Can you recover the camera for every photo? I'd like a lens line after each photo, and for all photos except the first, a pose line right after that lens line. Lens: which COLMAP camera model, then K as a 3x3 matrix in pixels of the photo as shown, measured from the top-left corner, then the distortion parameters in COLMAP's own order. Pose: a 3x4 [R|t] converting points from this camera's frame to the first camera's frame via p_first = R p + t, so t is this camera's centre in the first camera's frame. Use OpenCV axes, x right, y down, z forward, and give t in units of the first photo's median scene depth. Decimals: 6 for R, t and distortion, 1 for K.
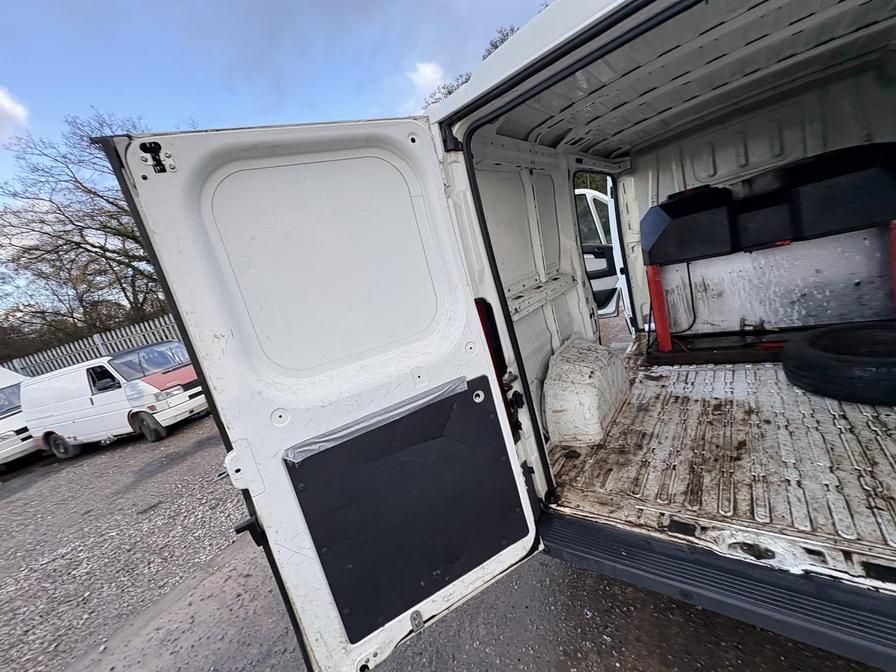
lens RADIAL K [[356.6, 0, 442.4], [0, 356.6, 335.0], [0, 0, 1]] dist [0.000948, -0.000126]
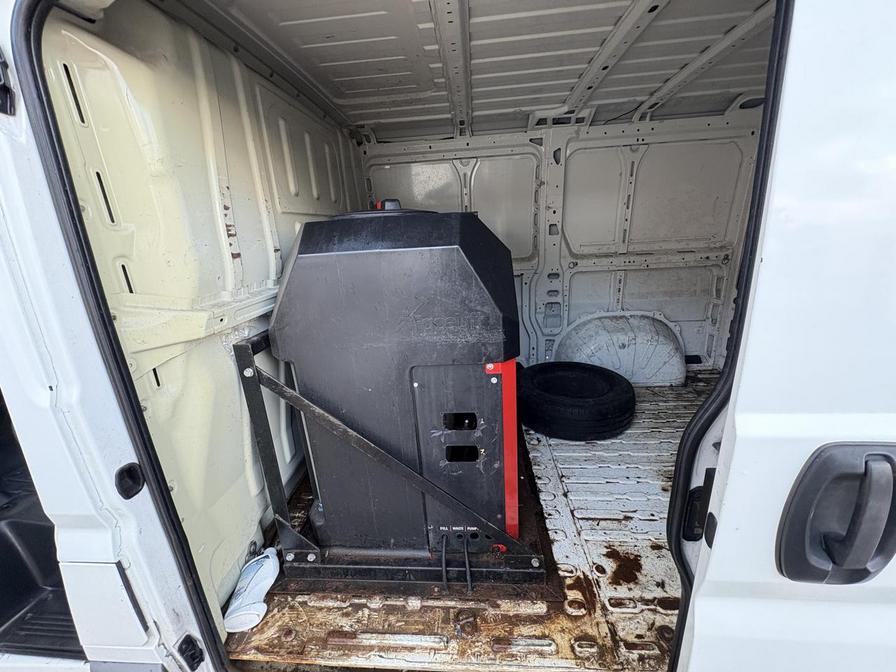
lens RADIAL K [[356.6, 0, 448.5], [0, 356.6, 335.4], [0, 0, 1]] dist [0.000948, -0.000126]
pose [[-0.540603, 0.057166, 0.839333, 0.426895], [0.348419, 0.923317, 0.161525, -0.446122], [-0.765737, 0.379761, -0.519066, 1.831176]]
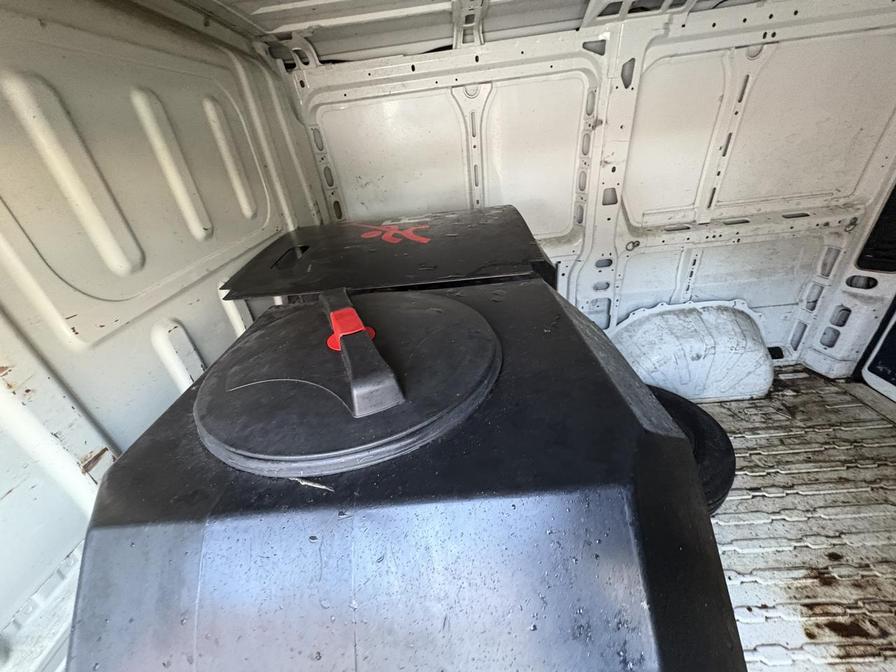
lens RADIAL K [[356.6, 0, 449.4], [0, 356.6, 336.2], [0, 0, 1]] dist [0.000948, -0.000126]
pose [[-0.574536, -0.089698, 0.813550, 0.785982], [0.406037, 0.831808, 0.378457, -0.664225], [-0.710664, 0.547768, -0.441483, 1.552132]]
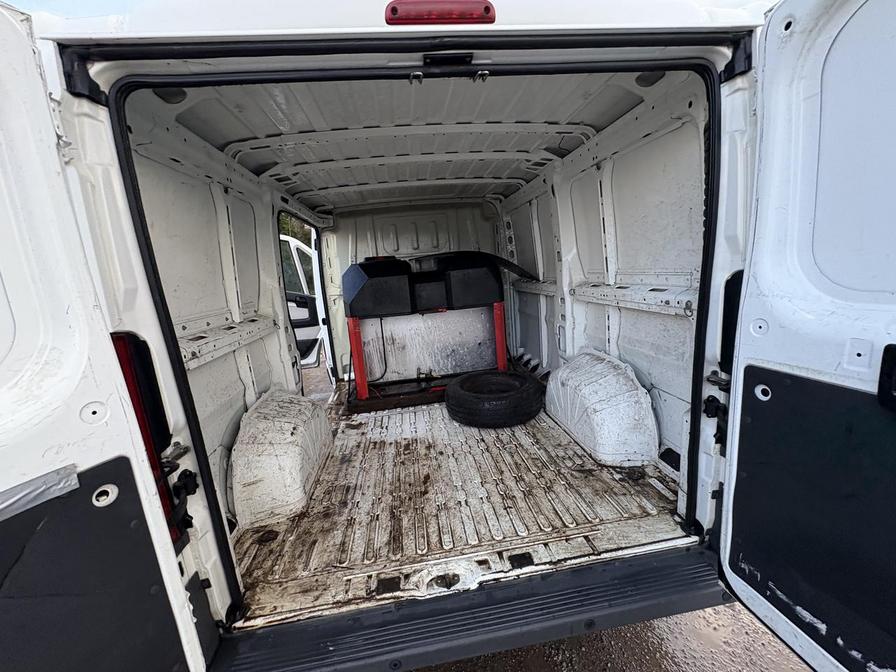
lens RADIAL K [[356.6, 0, 452.8], [0, 356.6, 334.0], [0, 0, 1]] dist [0.000948, -0.000126]
pose [[0.680247, 0.072556, 0.729383, 0.031816], [0.036102, 0.990564, -0.132208, 0.005583], [-0.732093, 0.116266, 0.671210, 0.114673]]
